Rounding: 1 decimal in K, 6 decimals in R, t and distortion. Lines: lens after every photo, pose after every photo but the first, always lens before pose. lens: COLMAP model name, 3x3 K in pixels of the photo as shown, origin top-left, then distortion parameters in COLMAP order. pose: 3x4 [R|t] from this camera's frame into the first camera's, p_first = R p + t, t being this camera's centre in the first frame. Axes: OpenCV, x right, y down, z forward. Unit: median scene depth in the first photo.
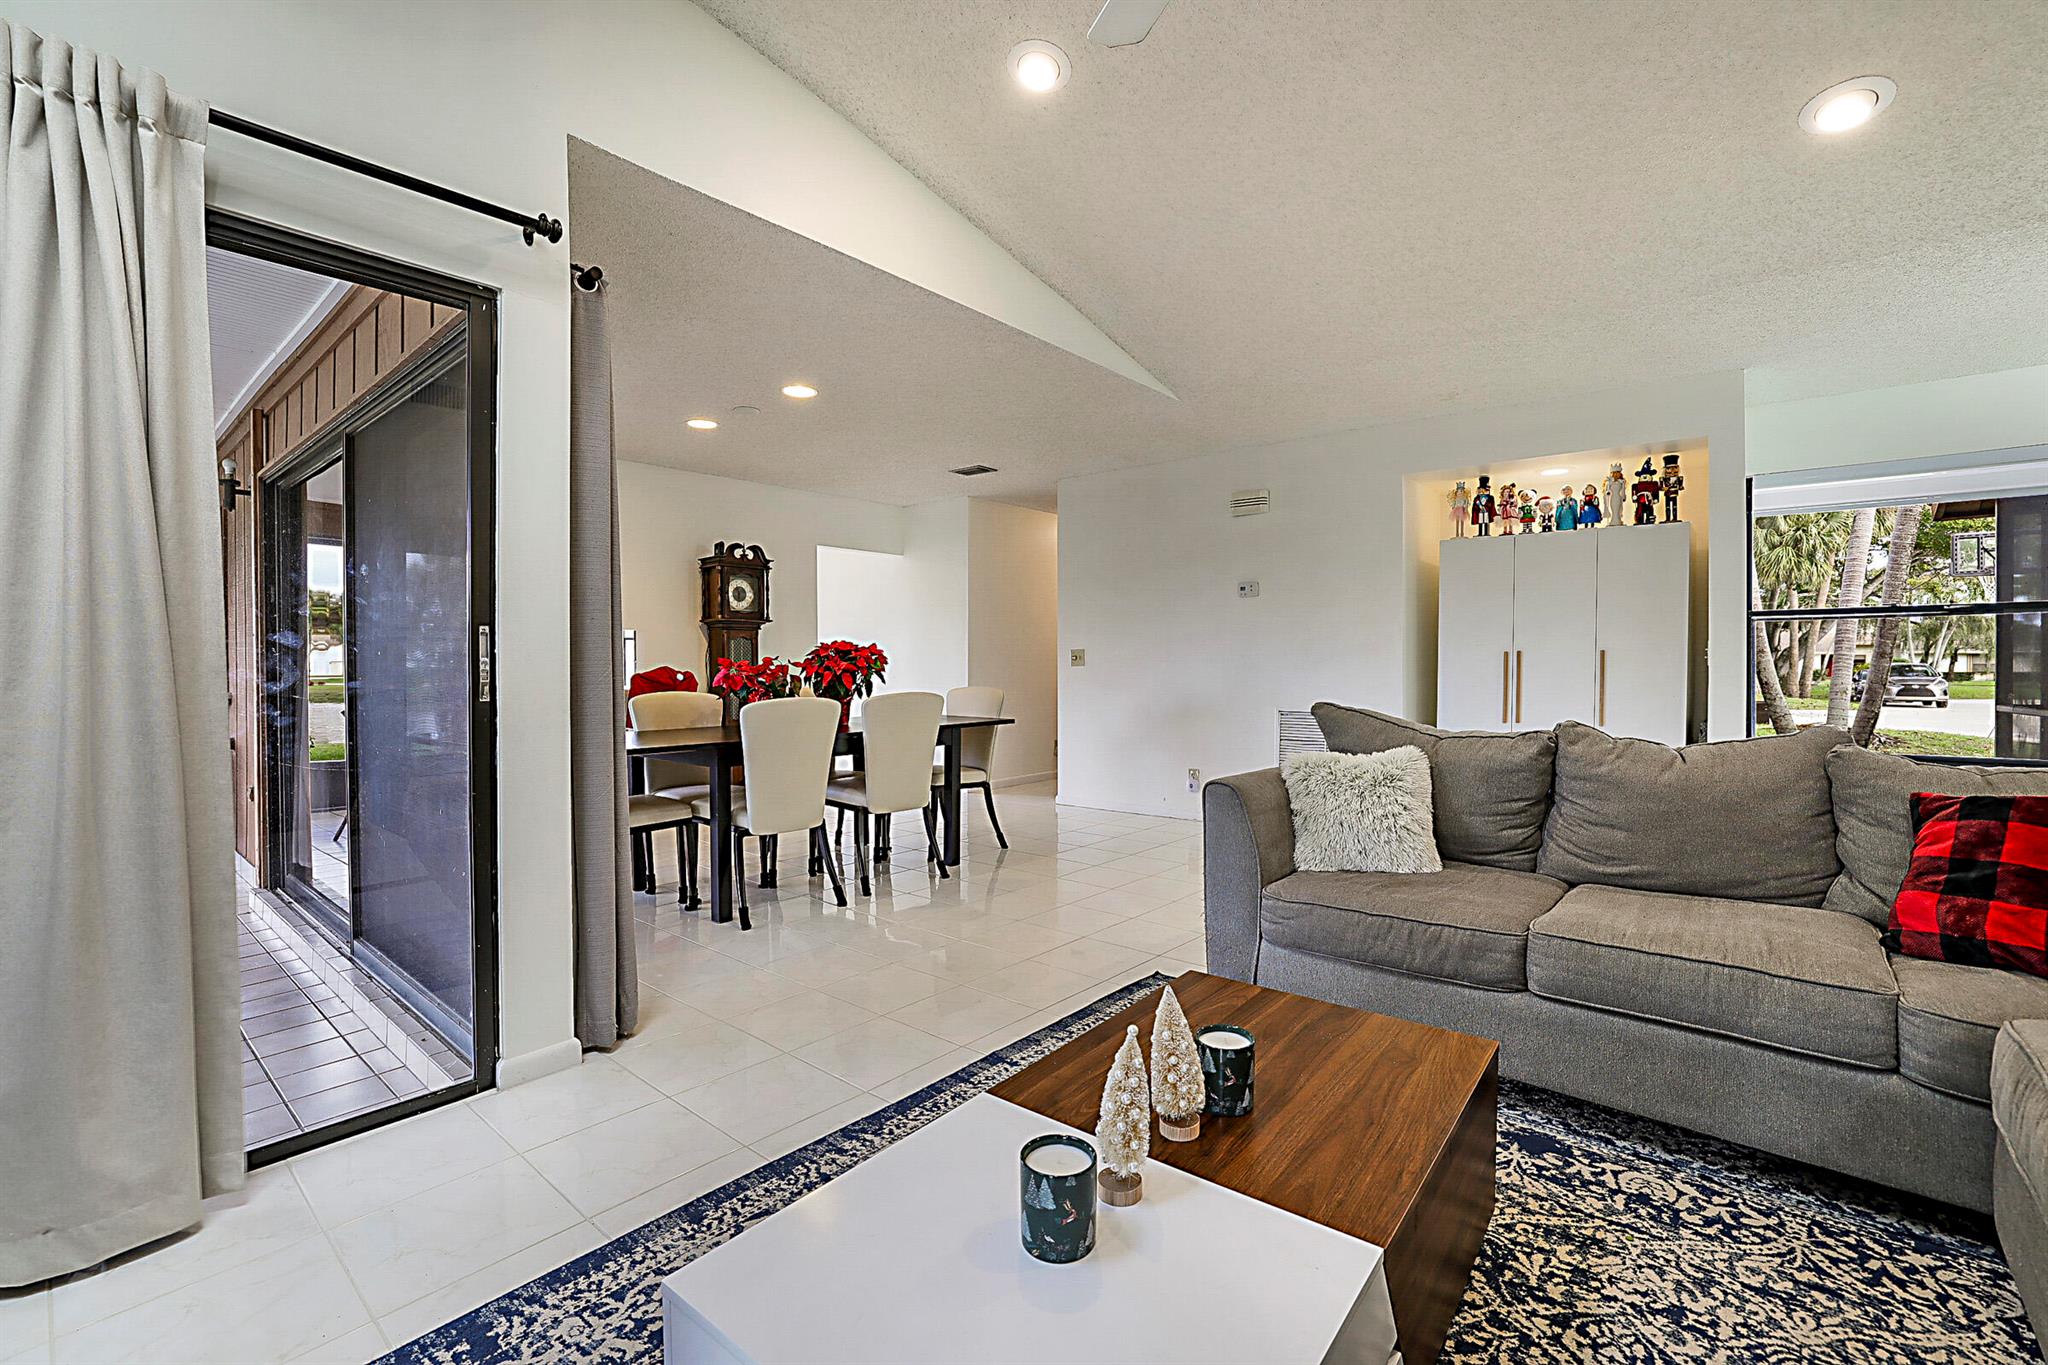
lens RADIAL K [[877.1, 0, 1013.4], [0, 877.1, 686.4], [0, 0, 1]] dist [-0.021168, 0.001833]
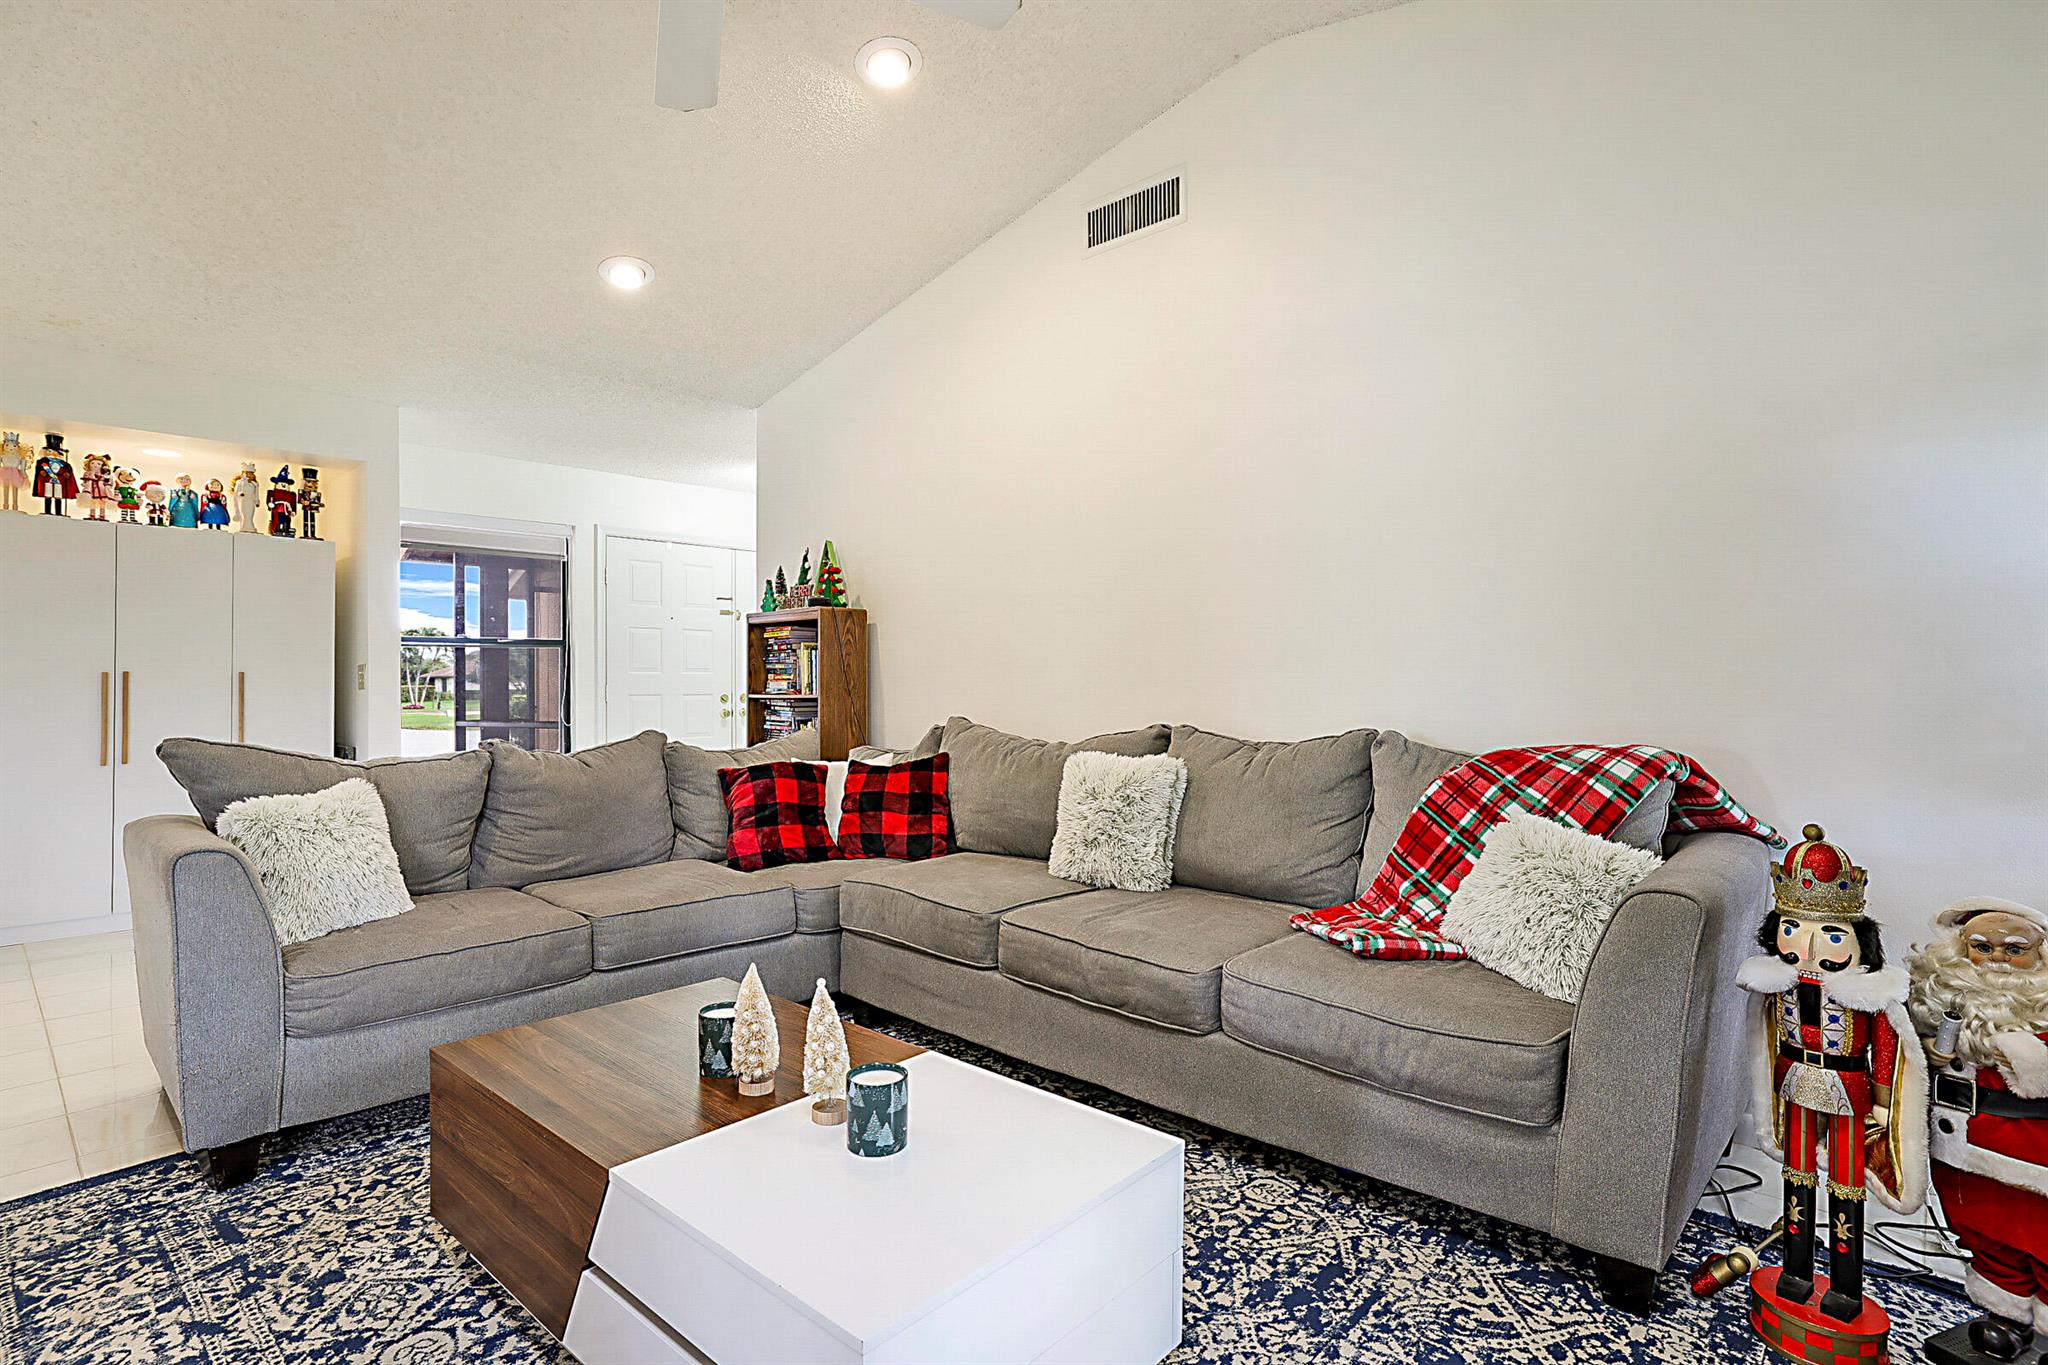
lens RADIAL K [[1025.7, 0, 1042.3], [0, 1025.7, 684.5], [0, 0, 1]] dist [-0.008940, 0.004041]
pose [[0.033387, 0.000182, 0.999442, -0.336281], [0.030053, 0.999548, -0.001186, -0.003430], [-0.998991, 0.030076, 0.033366, 0.160547]]
